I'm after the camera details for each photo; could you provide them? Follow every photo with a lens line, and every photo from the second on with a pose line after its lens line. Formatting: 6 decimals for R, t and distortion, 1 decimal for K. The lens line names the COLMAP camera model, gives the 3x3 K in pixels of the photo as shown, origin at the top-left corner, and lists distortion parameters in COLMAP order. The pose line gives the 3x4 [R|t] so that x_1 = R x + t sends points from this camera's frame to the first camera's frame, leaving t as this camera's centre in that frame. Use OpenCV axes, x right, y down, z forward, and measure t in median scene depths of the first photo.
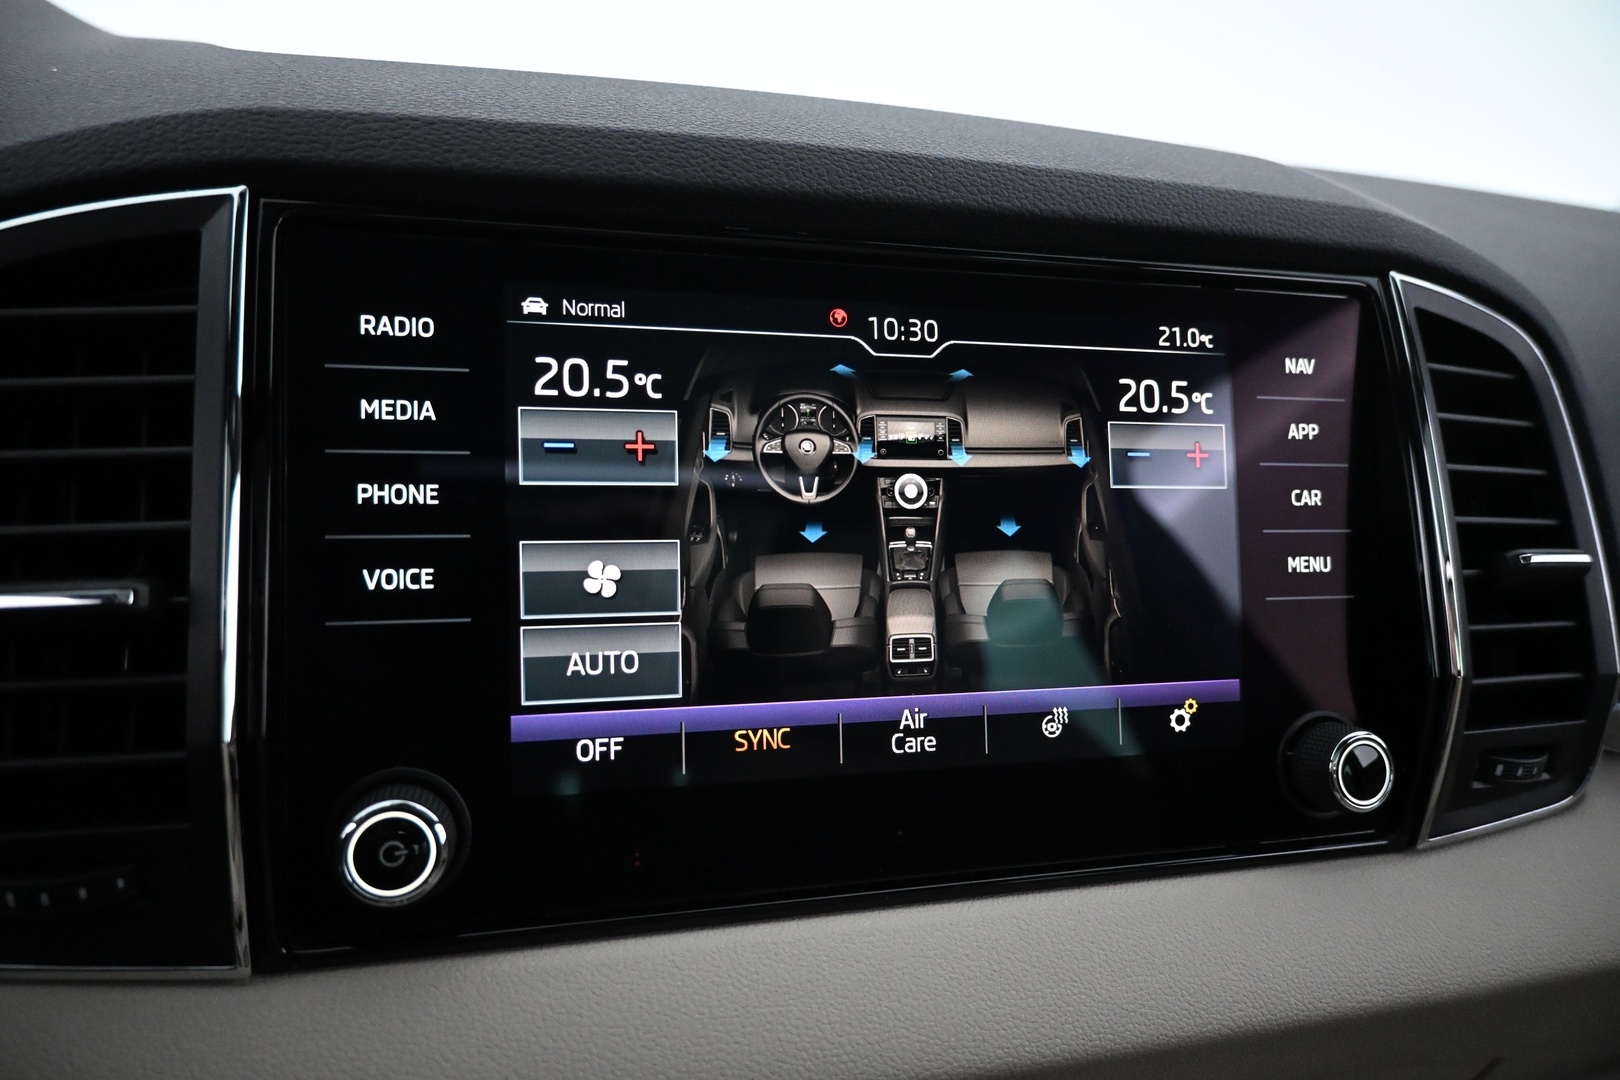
lens RADIAL K [[1136.1, 0, 809.3], [0, 1136.1, 534.3], [0, 0, 1]] dist [0.003219, 0.002469]
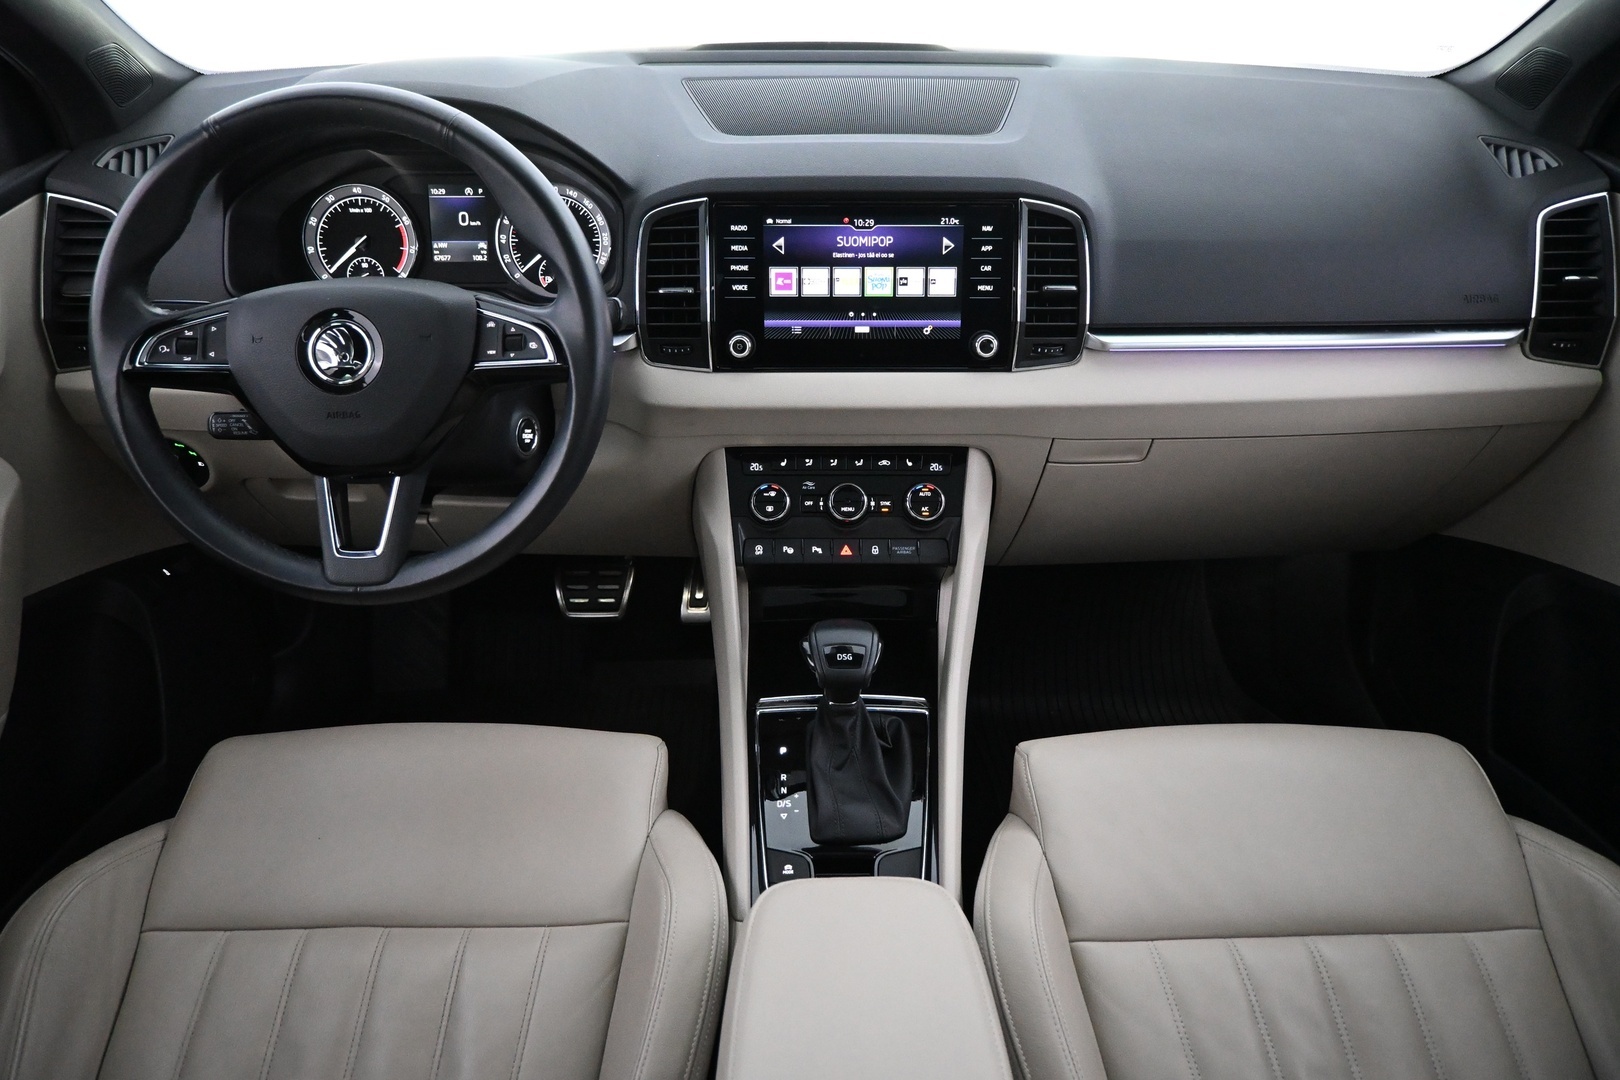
lens RADIAL K [[1136.1, 0, 815.0], [0, 1136.1, 544.7], [0, 0, 1]] dist [0.003219, 0.002469]
pose [[0.965465, 0.085741, -0.246021, 1.045199], [-0.009875, 0.955660, 0.294305, -0.293856], [0.260346, -0.281712, 0.923503, -3.138900]]
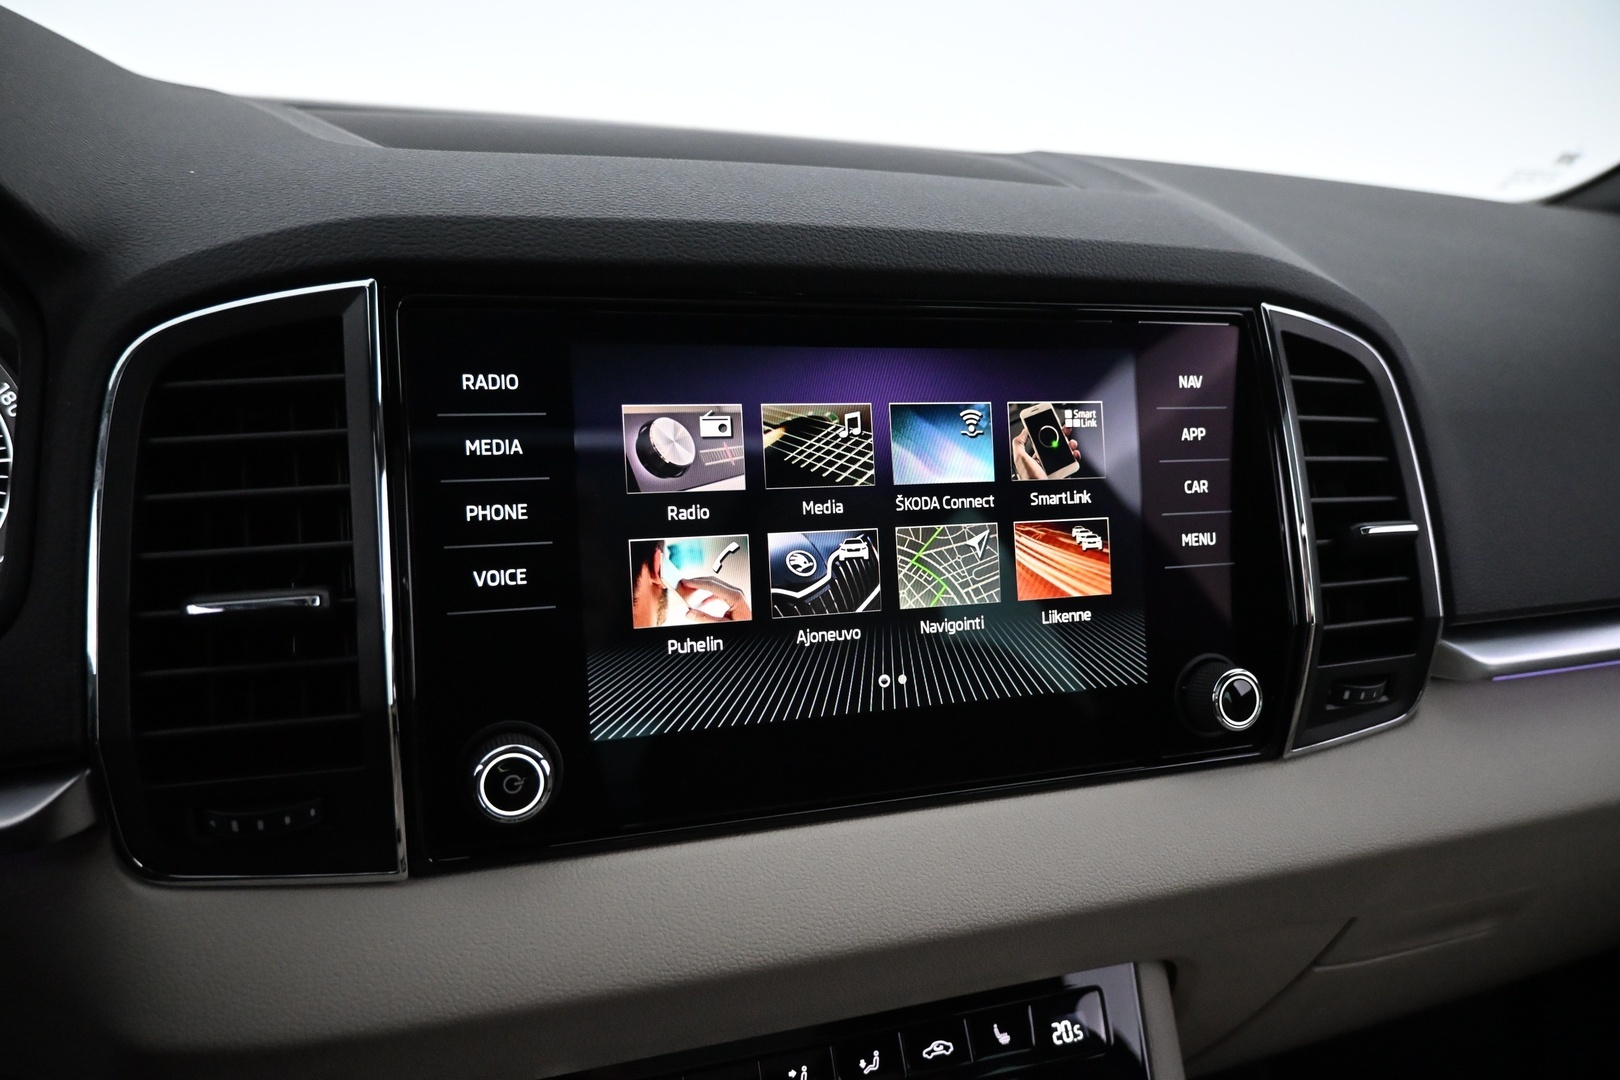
lens RADIAL K [[1136.1, 0, 810.3], [0, 1136.1, 539.5], [0, 0, 1]] dist [0.003219, 0.002469]
pose [[0.998821, -0.025748, 0.041164, -0.054481], [0.023521, 0.998280, 0.053696, -0.061994], [-0.042475, -0.052664, 0.997709, -0.298564]]
